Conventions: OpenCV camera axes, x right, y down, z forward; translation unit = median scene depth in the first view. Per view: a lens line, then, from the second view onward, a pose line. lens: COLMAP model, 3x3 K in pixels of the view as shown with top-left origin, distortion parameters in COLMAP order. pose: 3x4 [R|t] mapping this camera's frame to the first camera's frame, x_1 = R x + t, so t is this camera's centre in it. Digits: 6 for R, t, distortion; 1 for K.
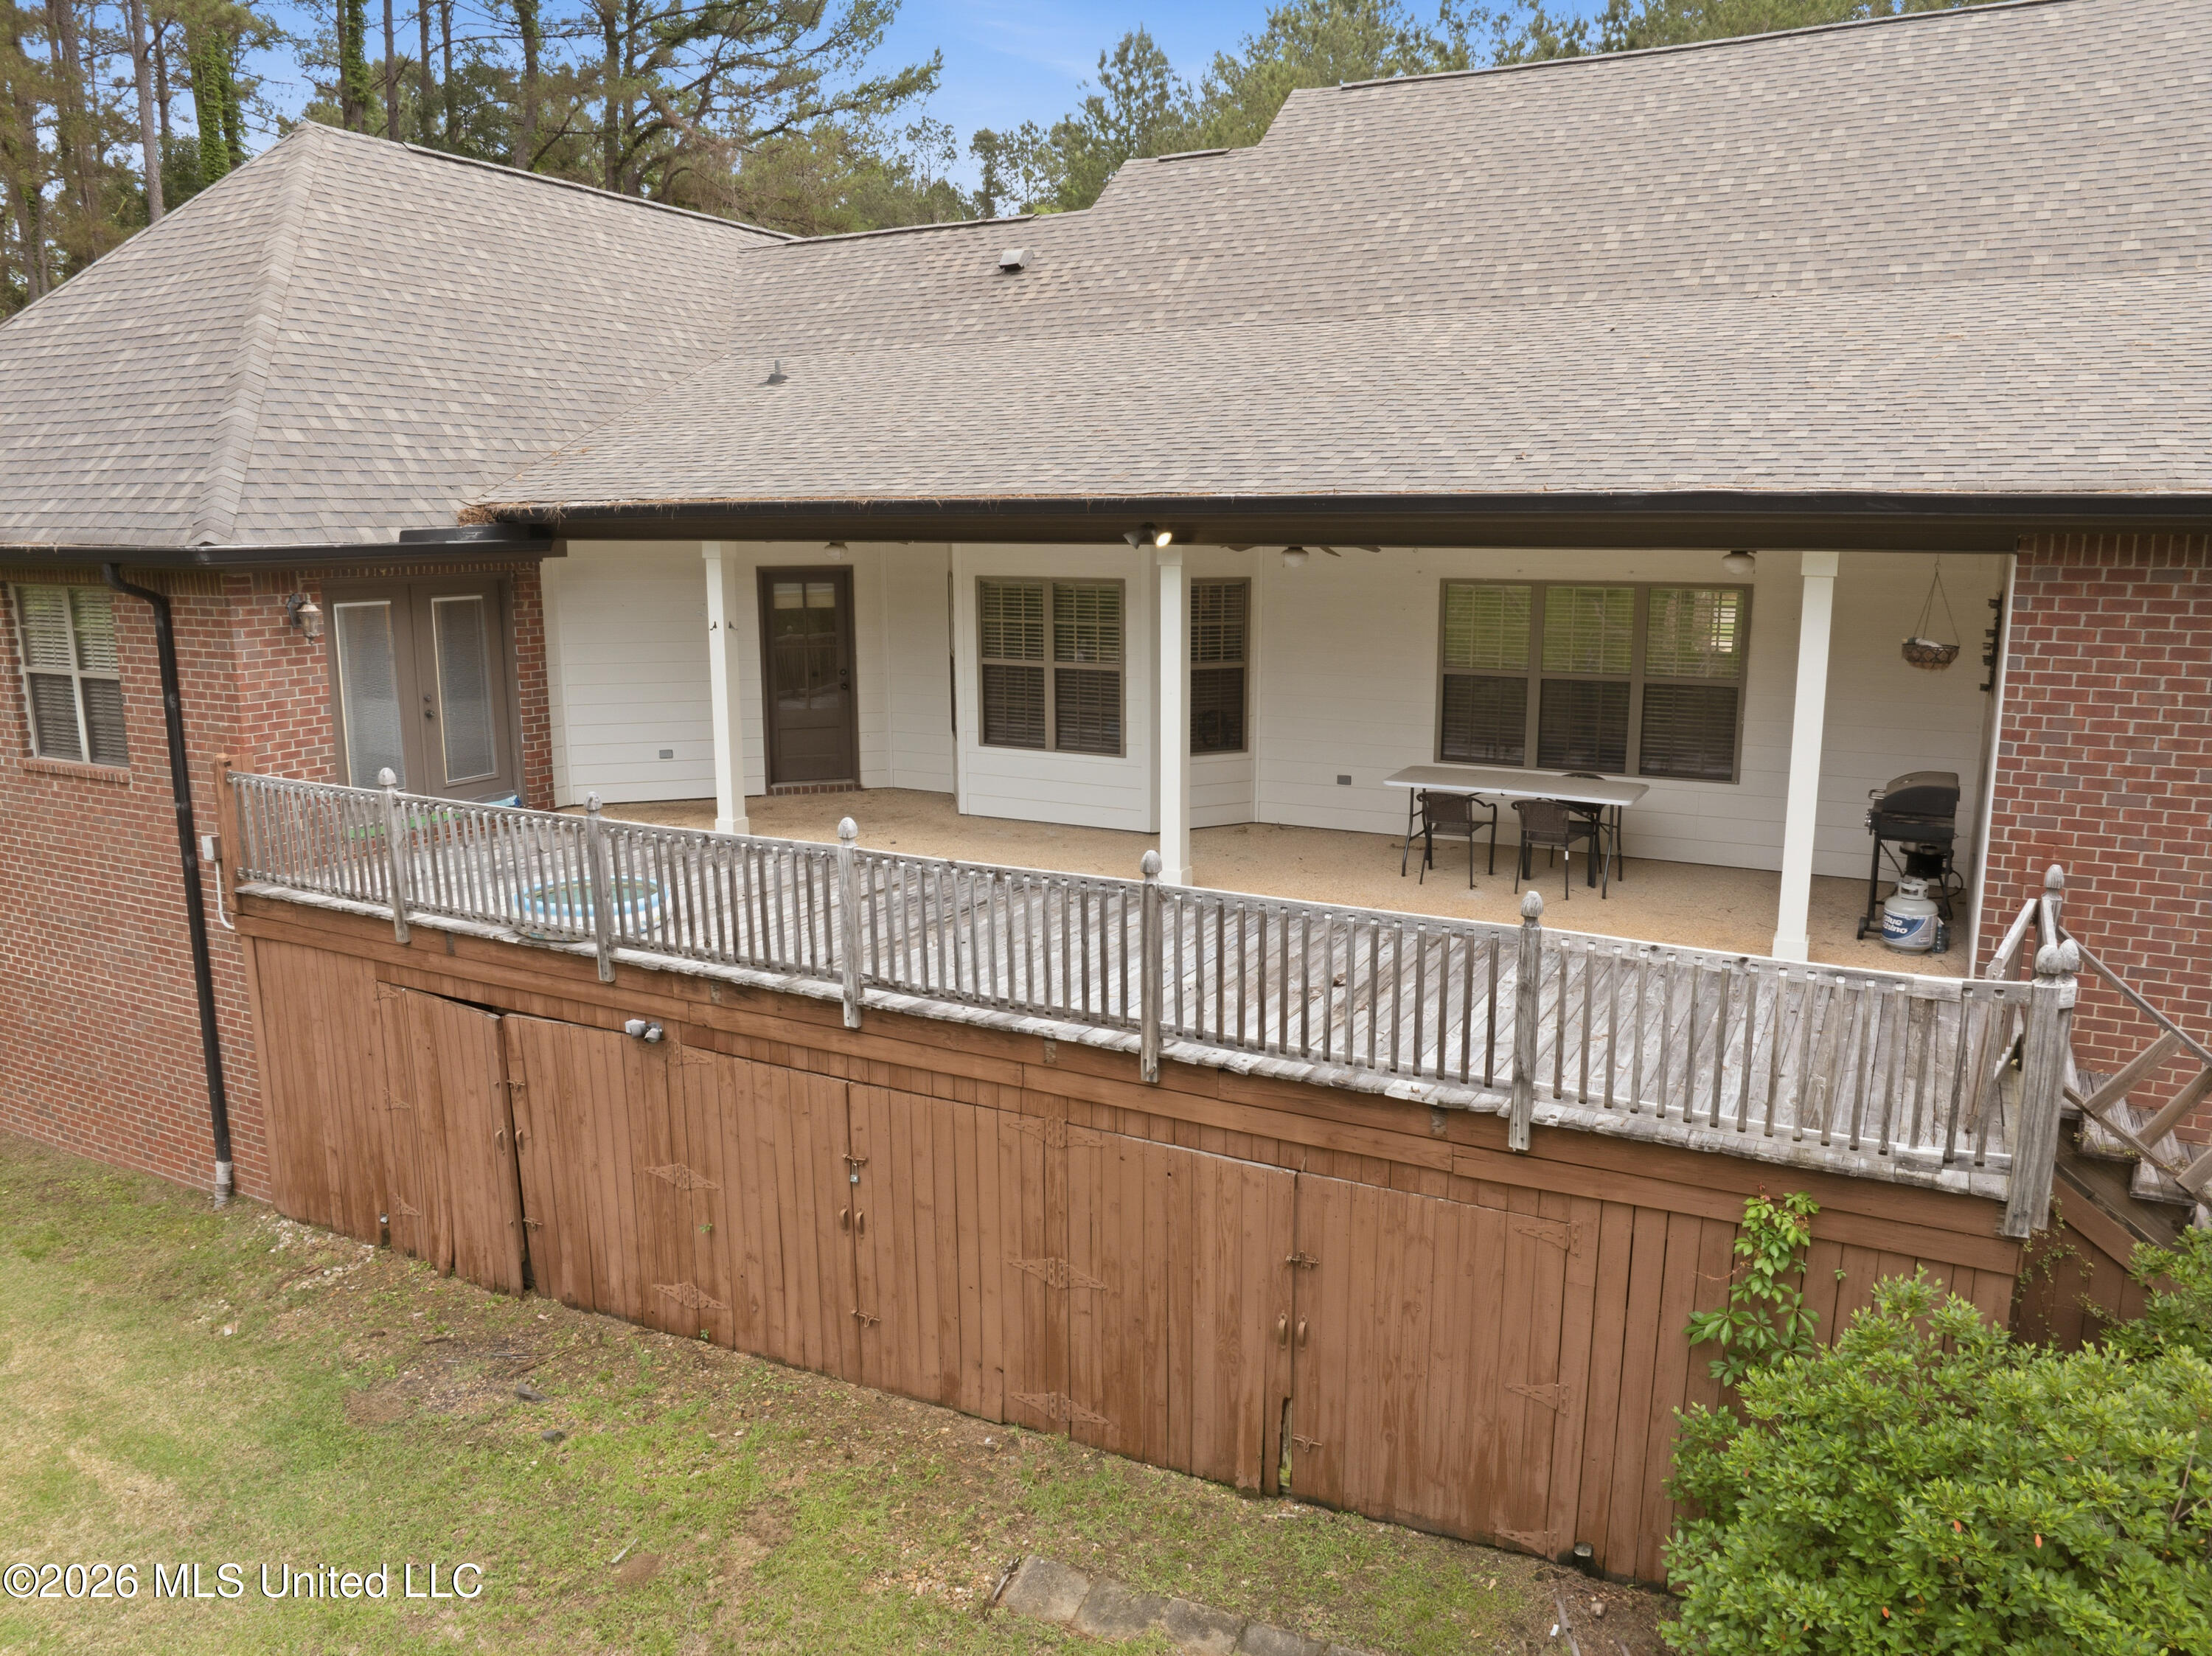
lens RADIAL K [[1574.5, 0, 1106.0], [0, 1574.5, 828.0], [0, 0, 1]] dist [-0.038329, -0.000550]
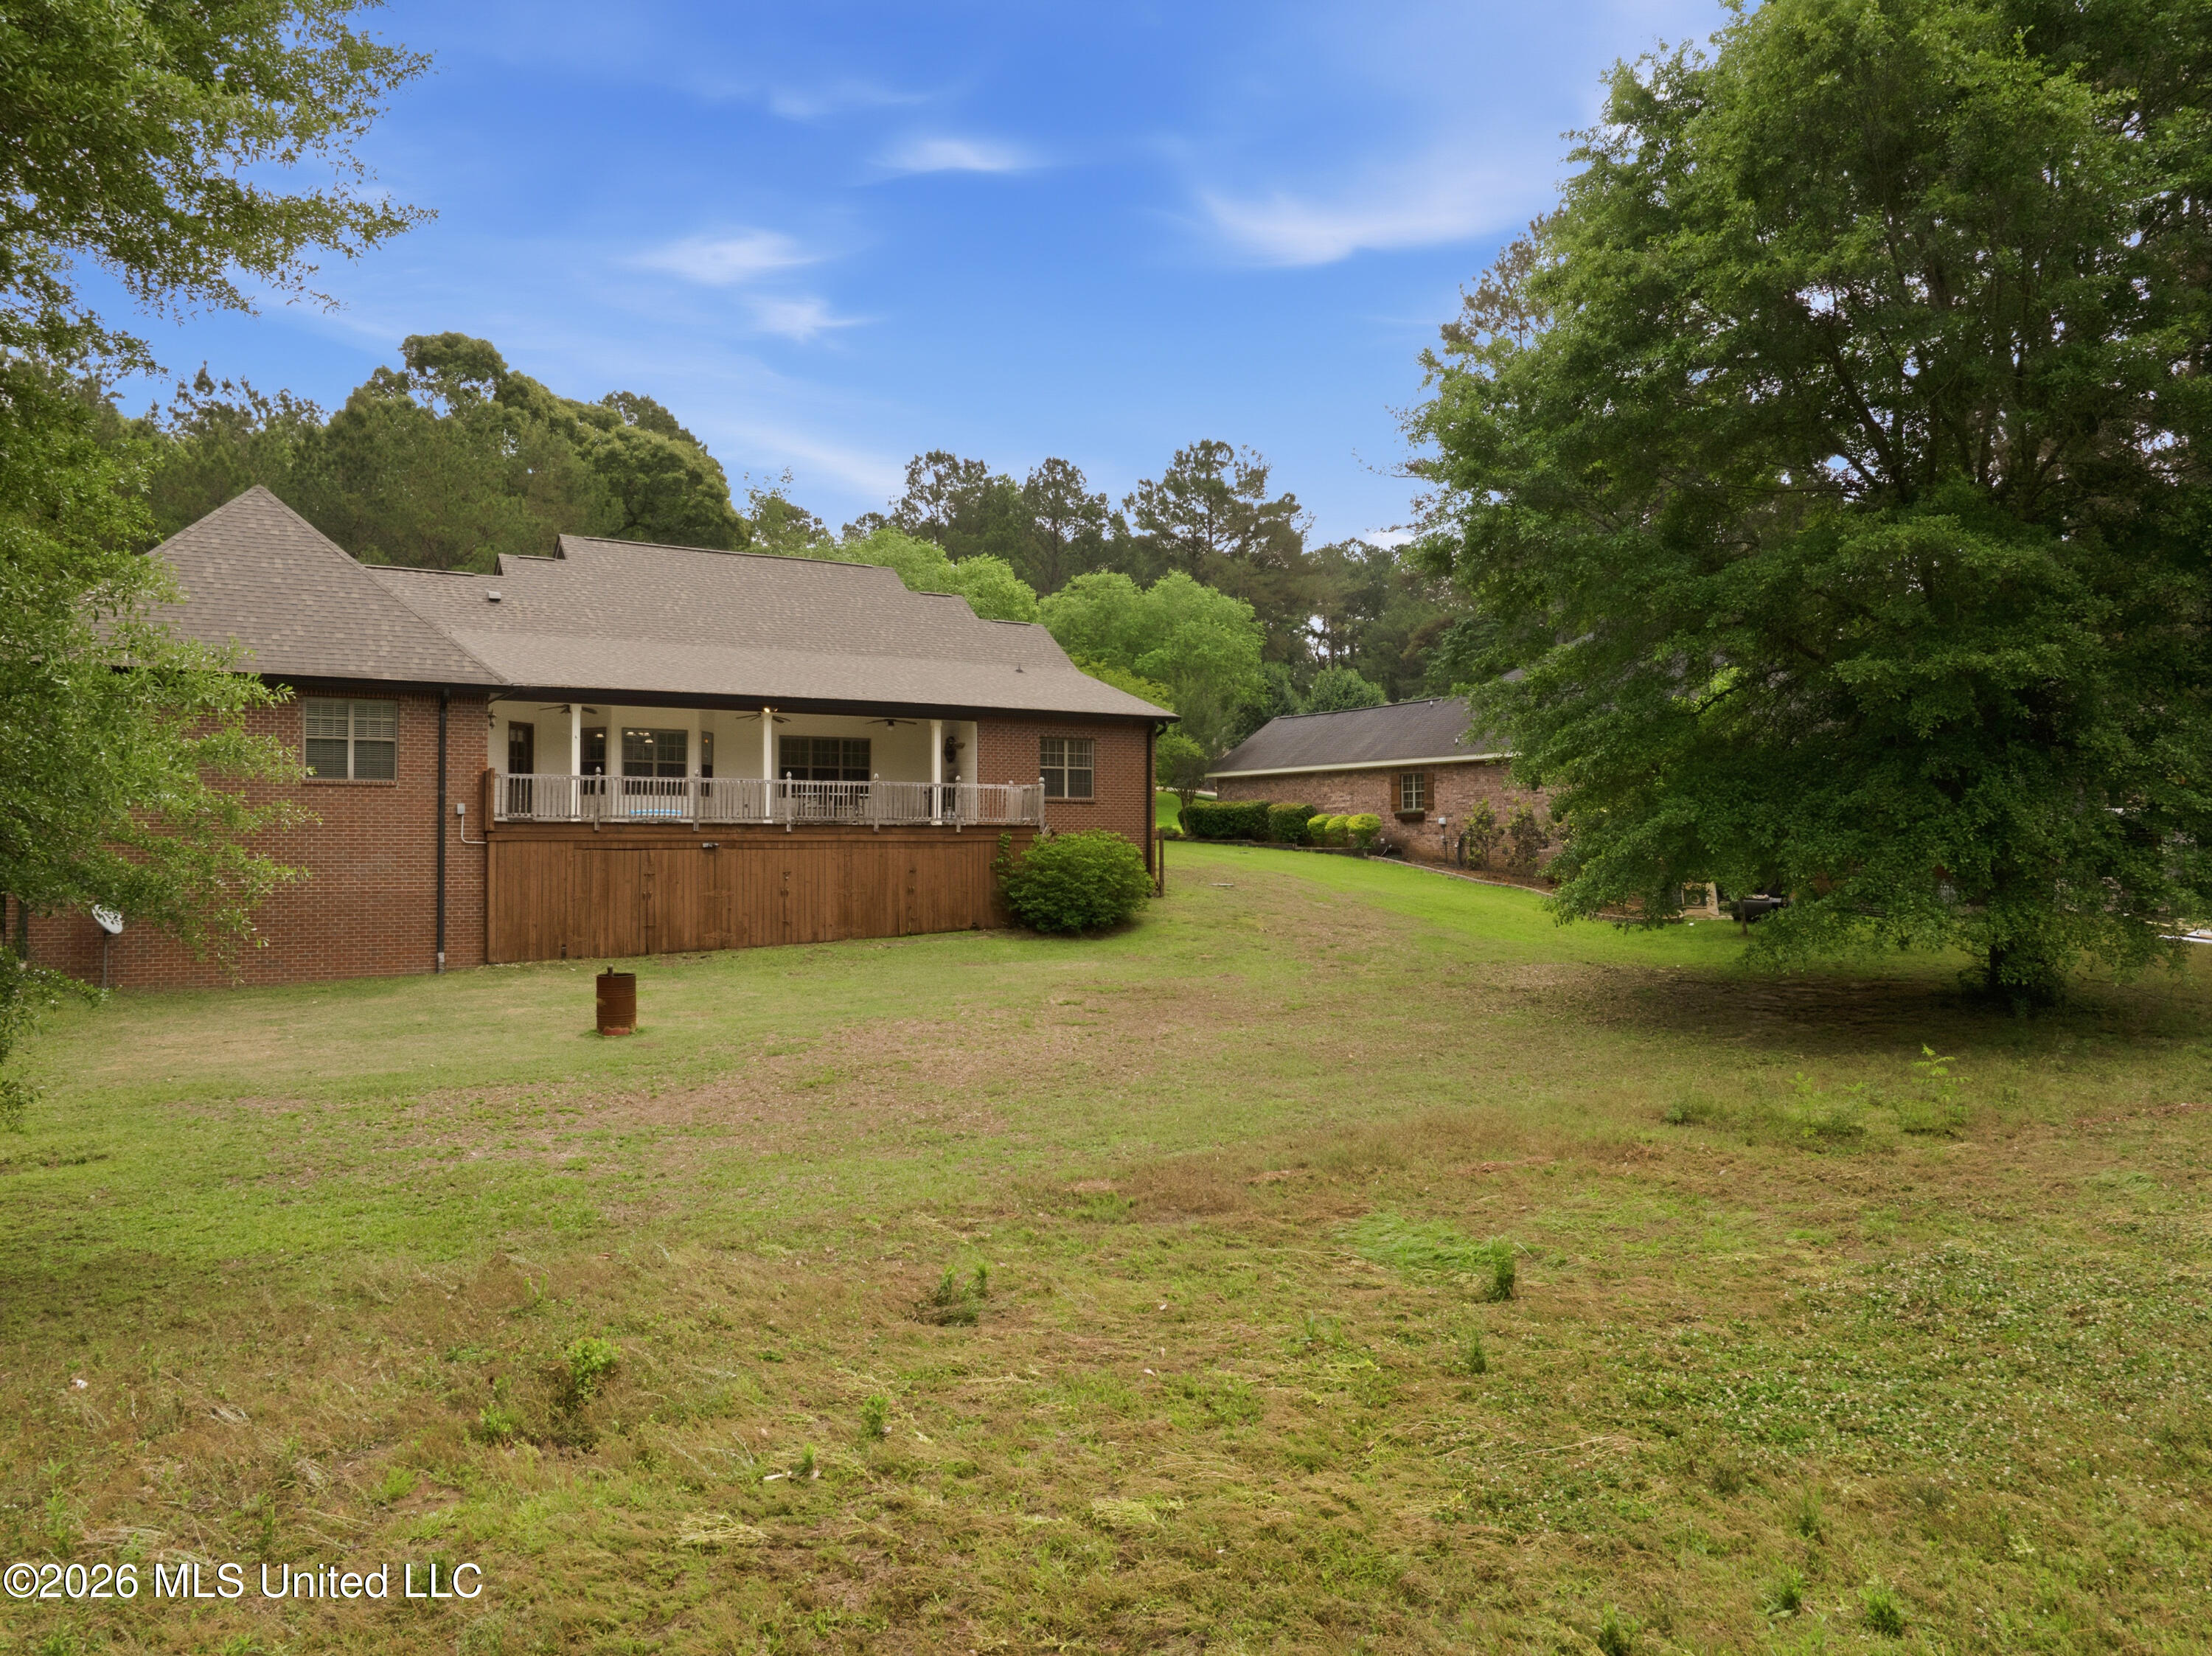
lens RADIAL K [[1574.5, 0, 1106.0], [0, 1574.5, 828.0], [0, 0, 1]] dist [-0.038329, -0.000550]
pose [[0.522254, 0.009636, 0.852736, -2.489047], [0.166567, 0.979524, -0.113082, 0.565355], [-0.836365, 0.201095, 0.509955, -1.249260]]
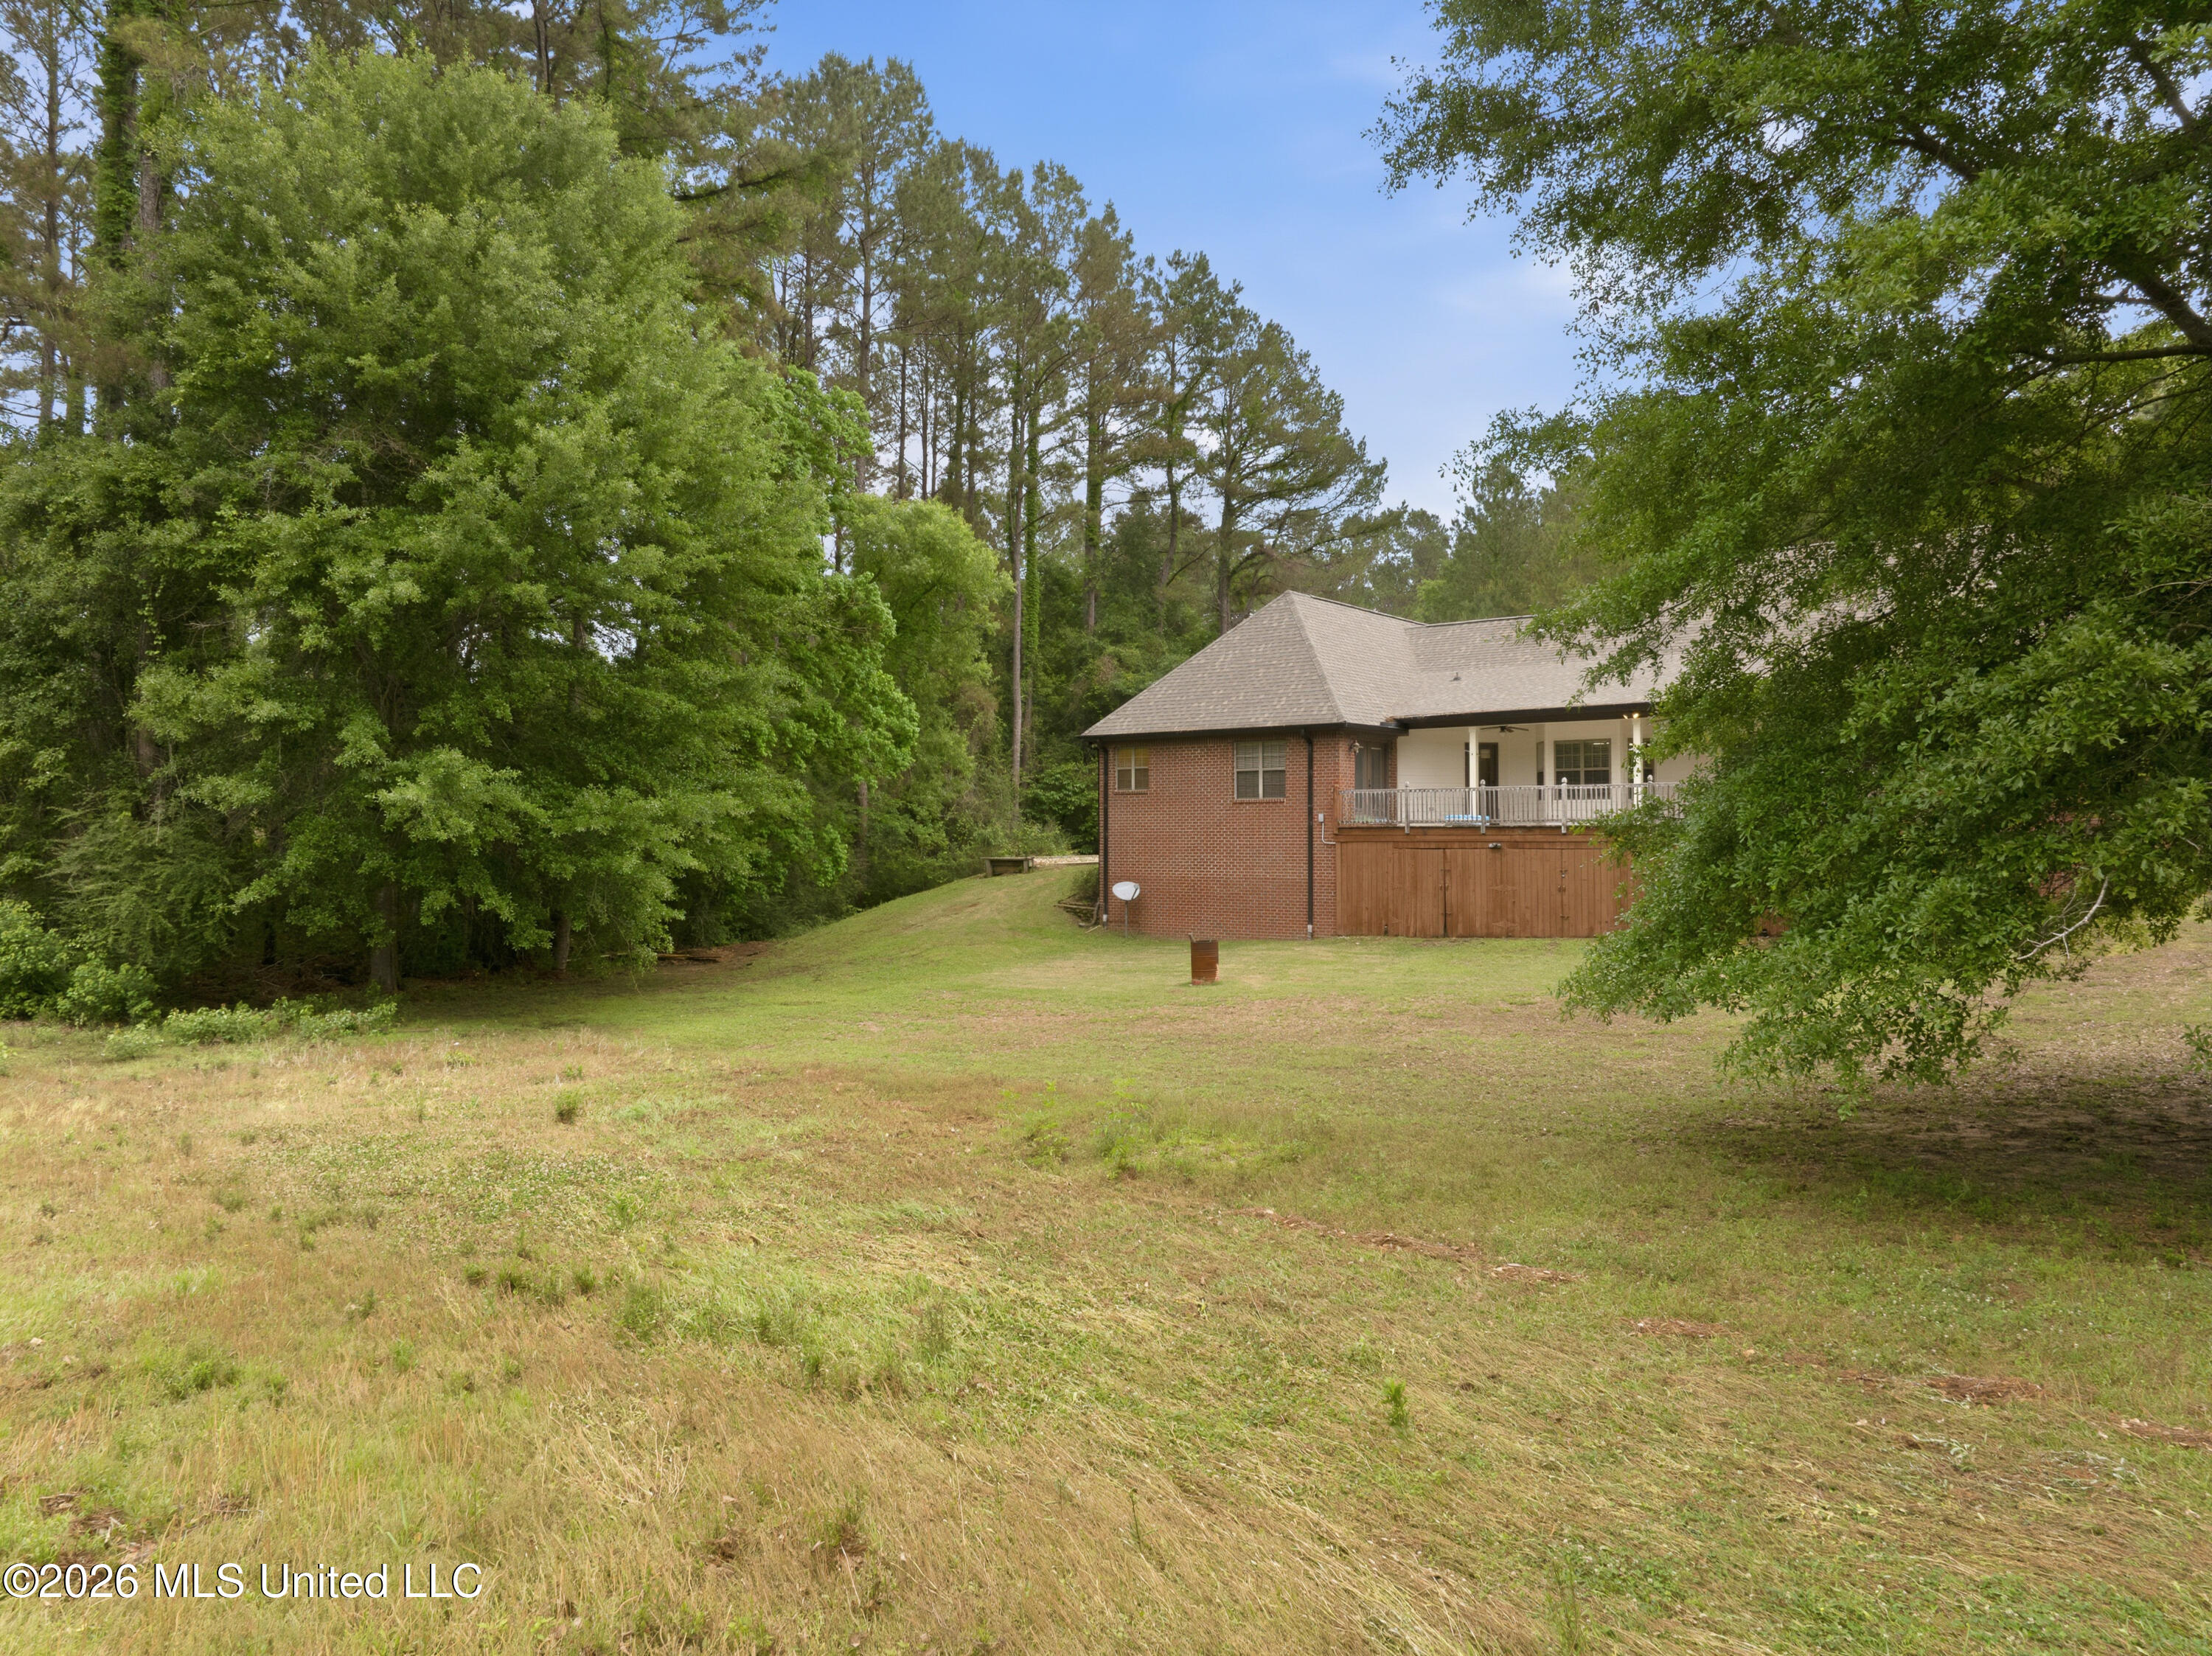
lens RADIAL K [[1559.2, 0, 1106.0], [0, 1559.2, 828.0], [0, 0, 1]] dist [-0.002895, -0.041480]
pose [[0.983667, -0.004057, -0.179953, -0.511813], [-0.032539, 0.979267, -0.199943, 0.808847], [0.177033, 0.202533, 0.963141, -2.545983]]
